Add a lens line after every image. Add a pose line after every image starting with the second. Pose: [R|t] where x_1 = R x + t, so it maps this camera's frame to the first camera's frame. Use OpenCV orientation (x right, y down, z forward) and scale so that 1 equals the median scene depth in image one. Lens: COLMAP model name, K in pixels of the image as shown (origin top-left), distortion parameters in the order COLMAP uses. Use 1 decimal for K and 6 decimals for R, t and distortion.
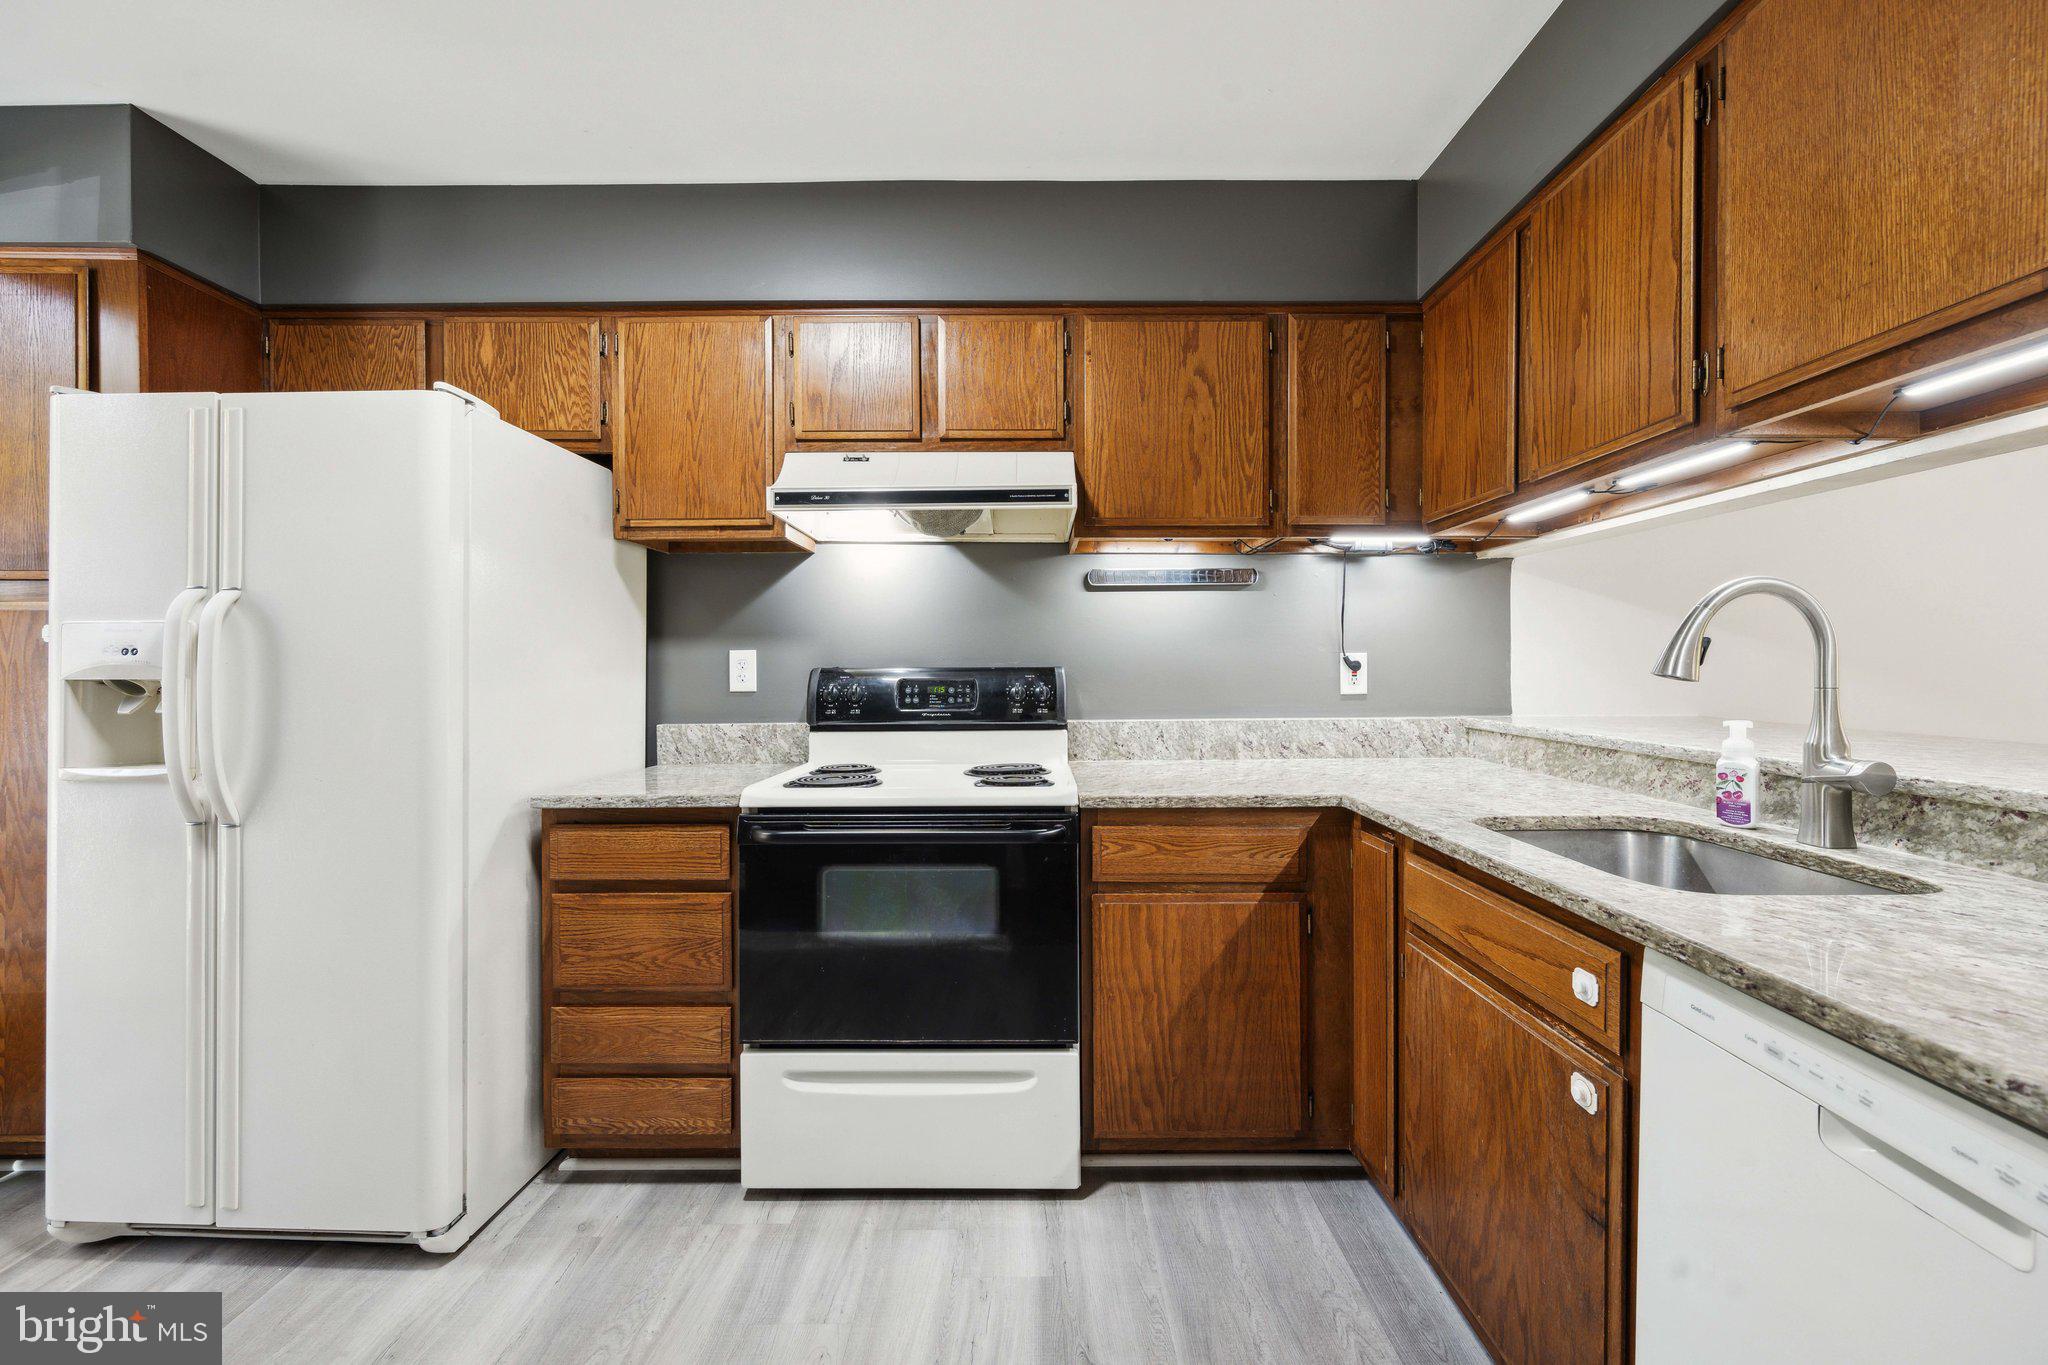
lens RADIAL K [[817.6, 0, 1024.9], [0, 817.6, 670.2], [0, 0, 1]] dist [-0.001743, 0.000183]
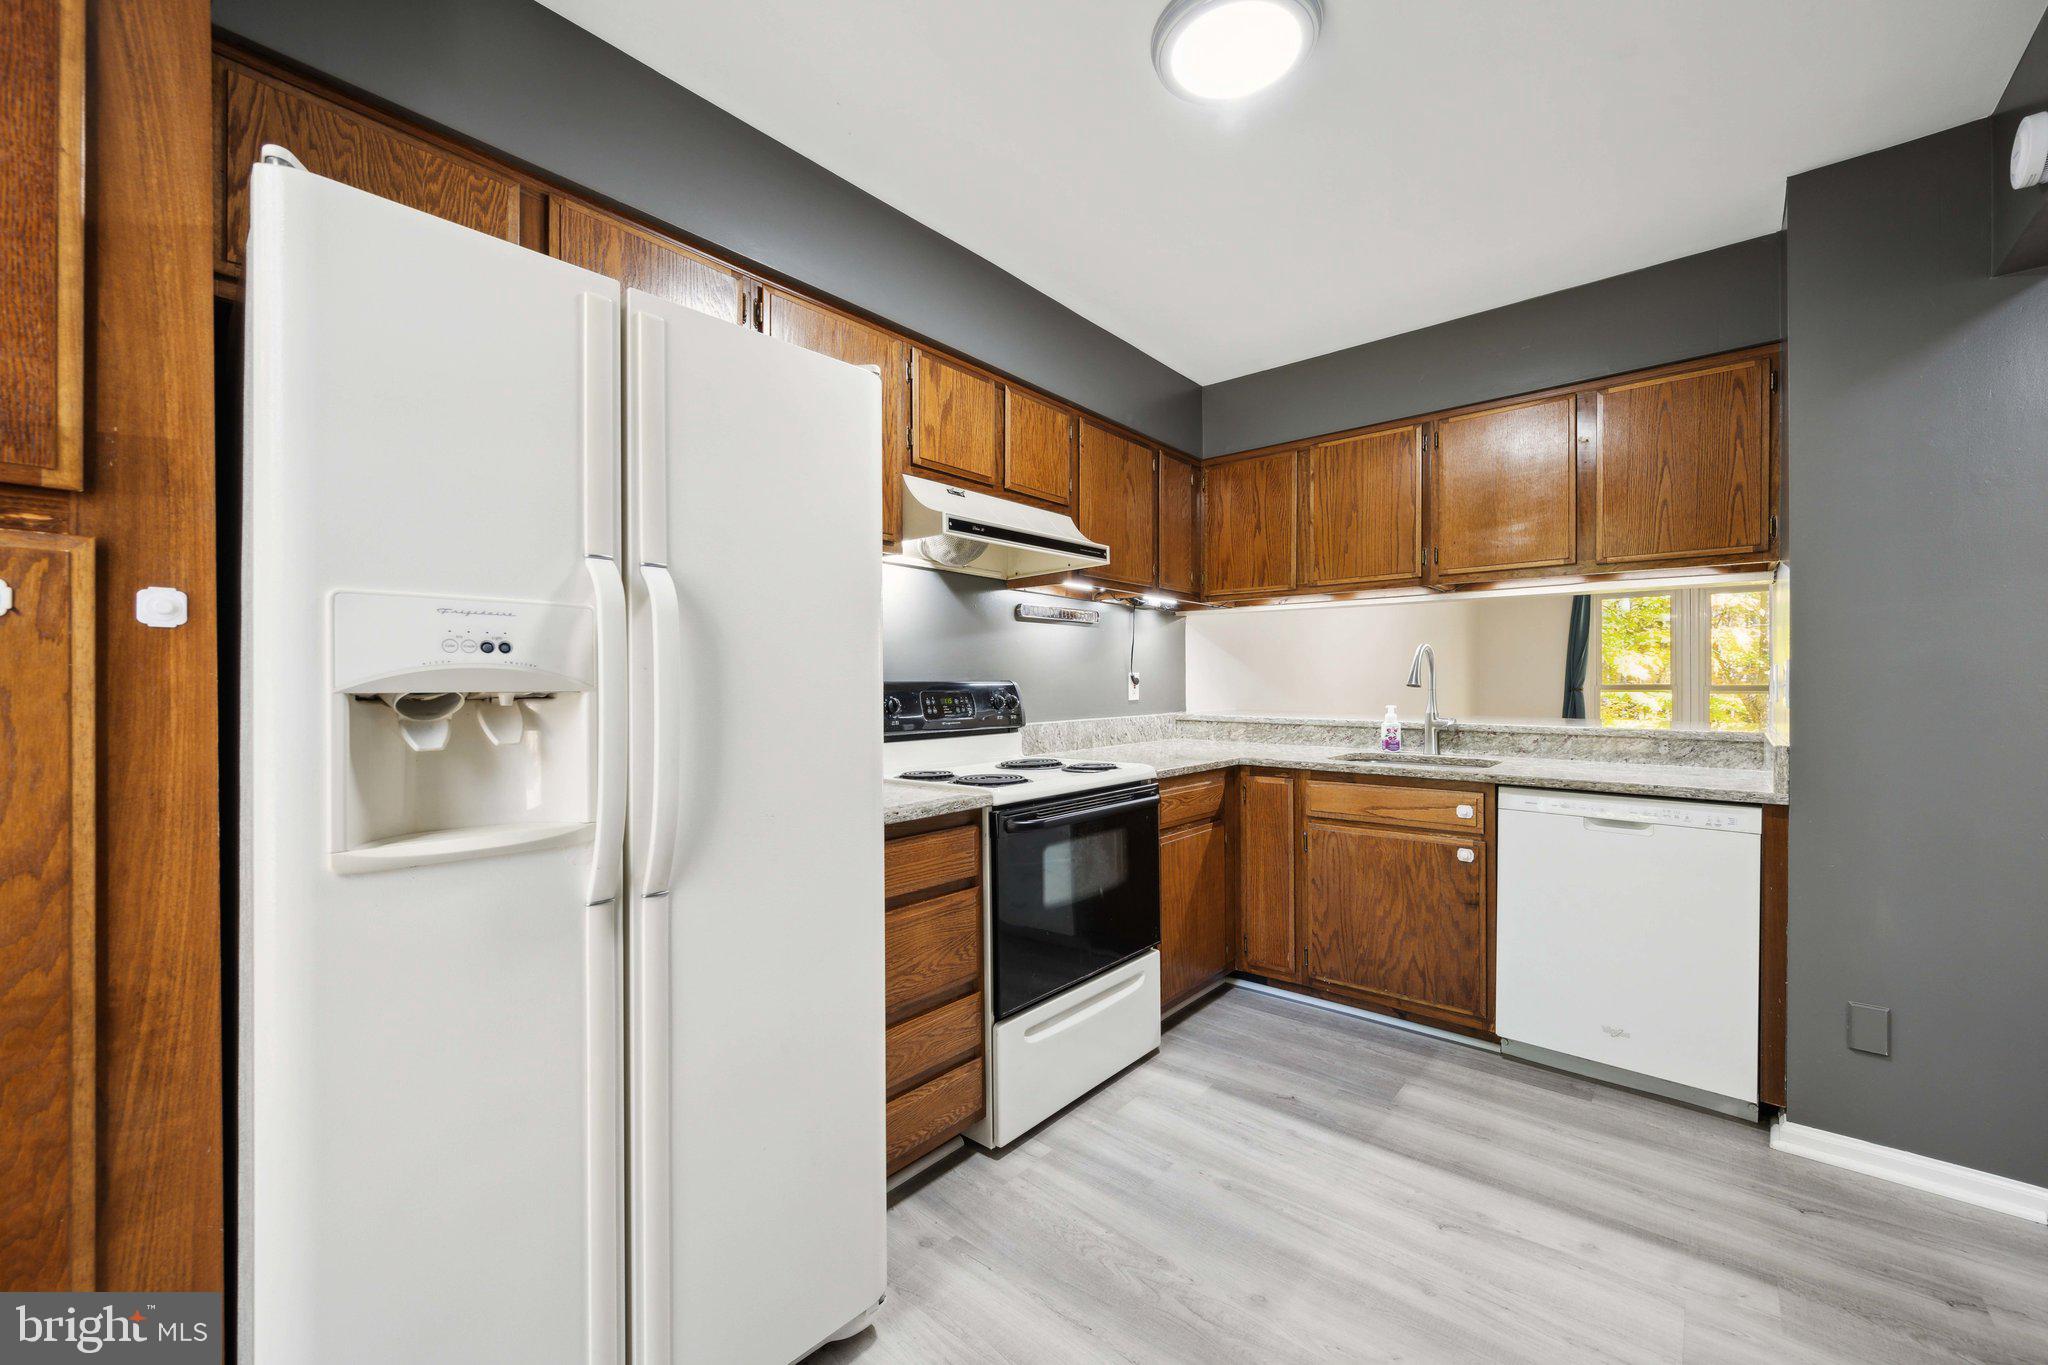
lens RADIAL K [[817.6, 0, 1017.1], [0, 817.6, 685.1], [0, 0, 1]] dist [-0.001743, 0.000183]
pose [[0.643086, 0.000439, 0.765794, -1.159113], [0.003775, 0.999986, -0.003744, 0.008294], [-0.765785, 0.005299, 0.643075, 0.258485]]
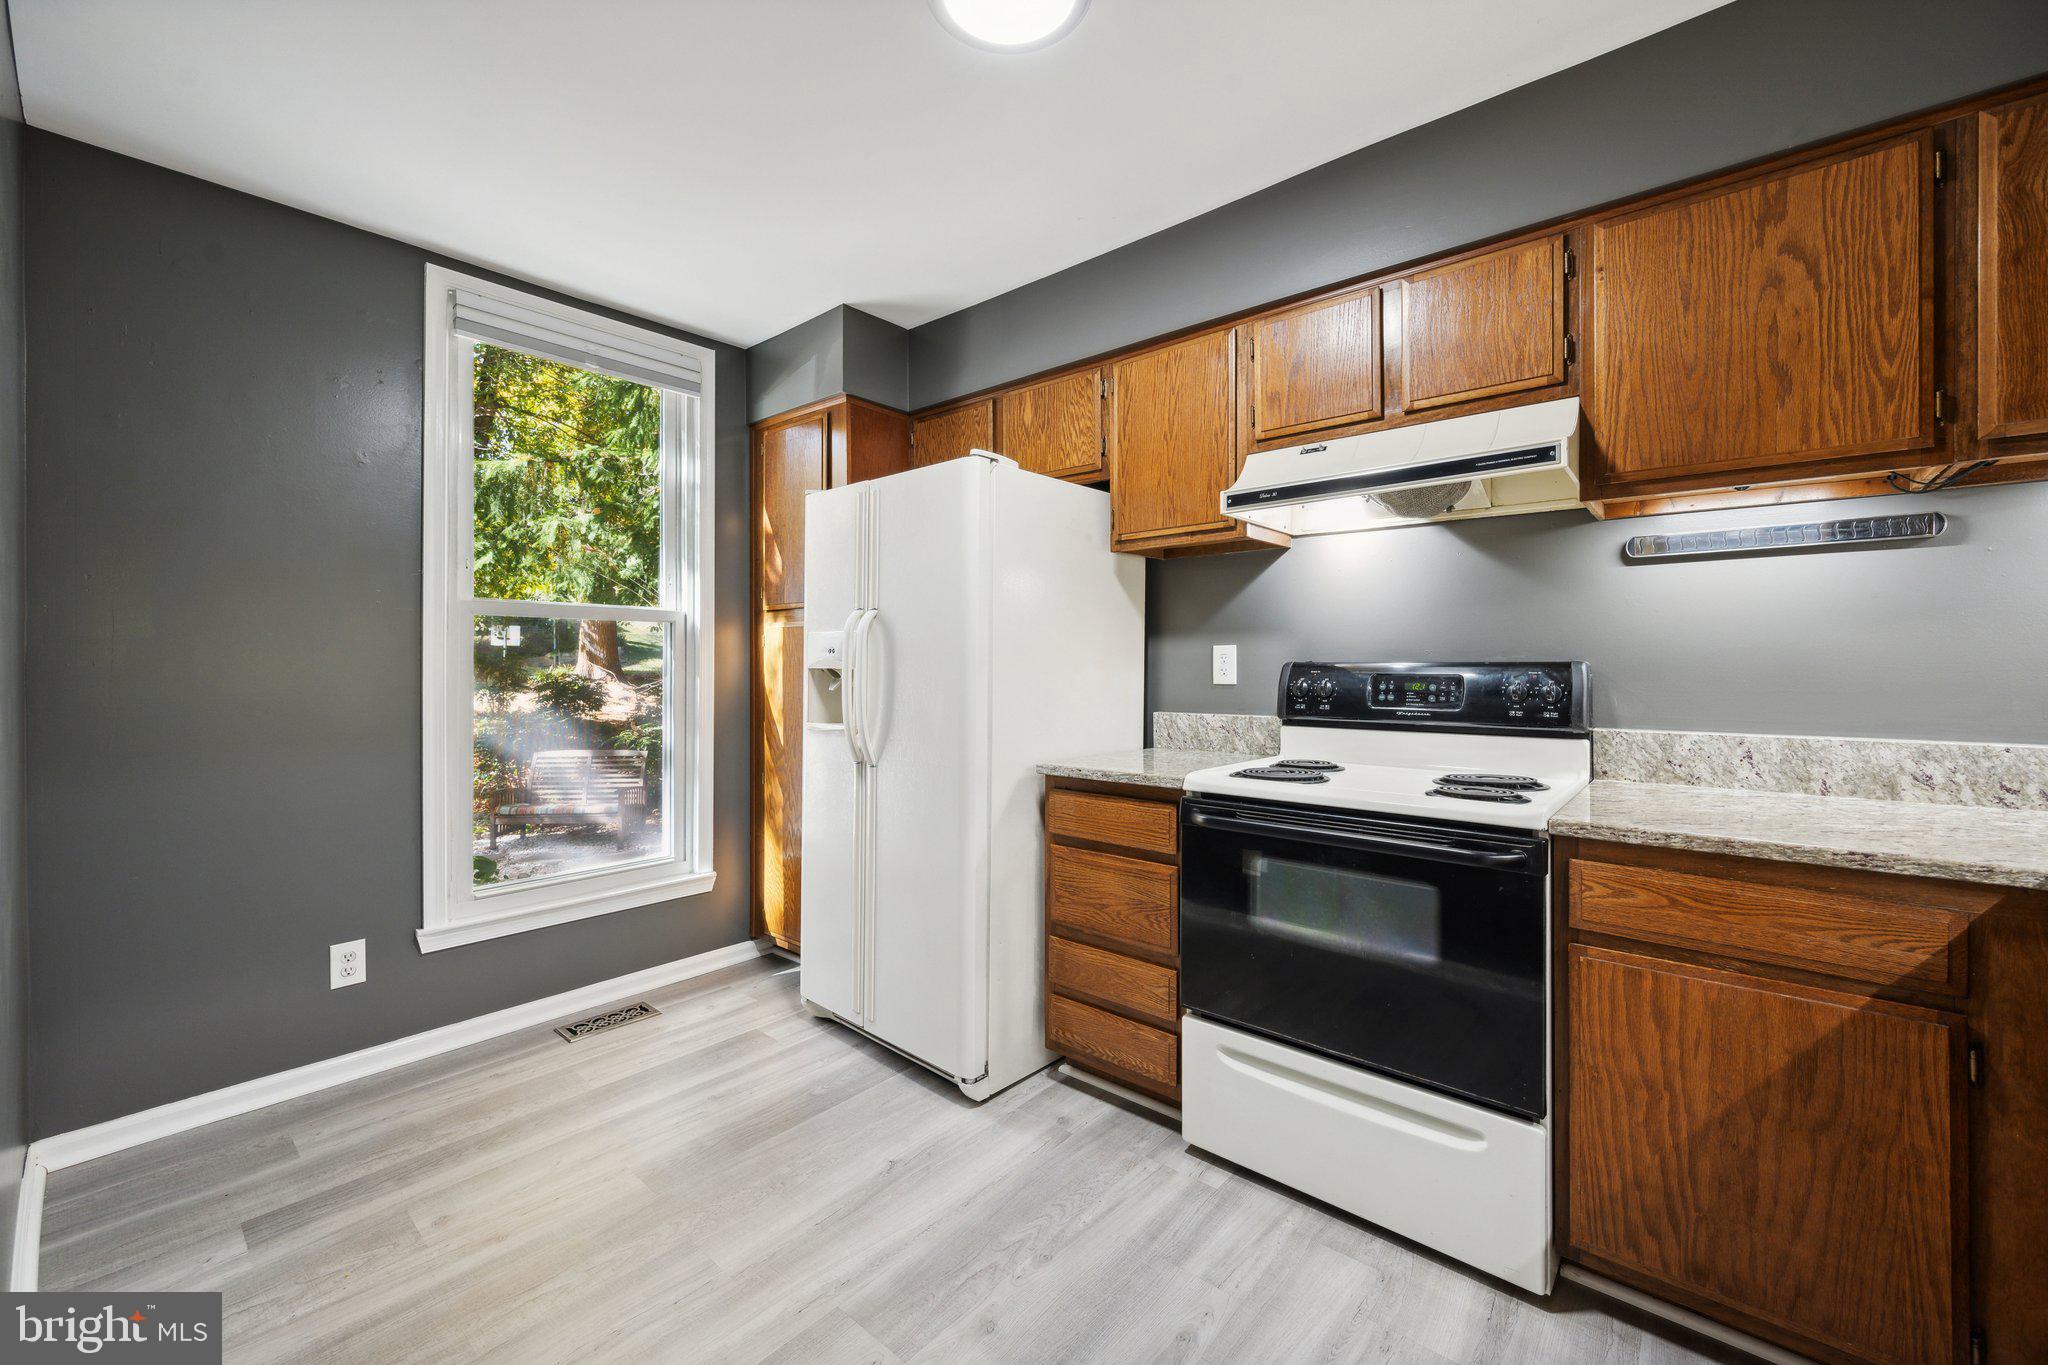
lens RADIAL K [[817.6, 0, 1021.8], [0, 817.6, 661.3], [0, 0, 1]] dist [-0.001743, 0.000183]
pose [[0.757324, 0.001922, -0.653036, 0.196965], [-0.004440, 0.999988, -0.002206, -0.000496], [0.653024, 0.004570, 0.757323, 0.031672]]
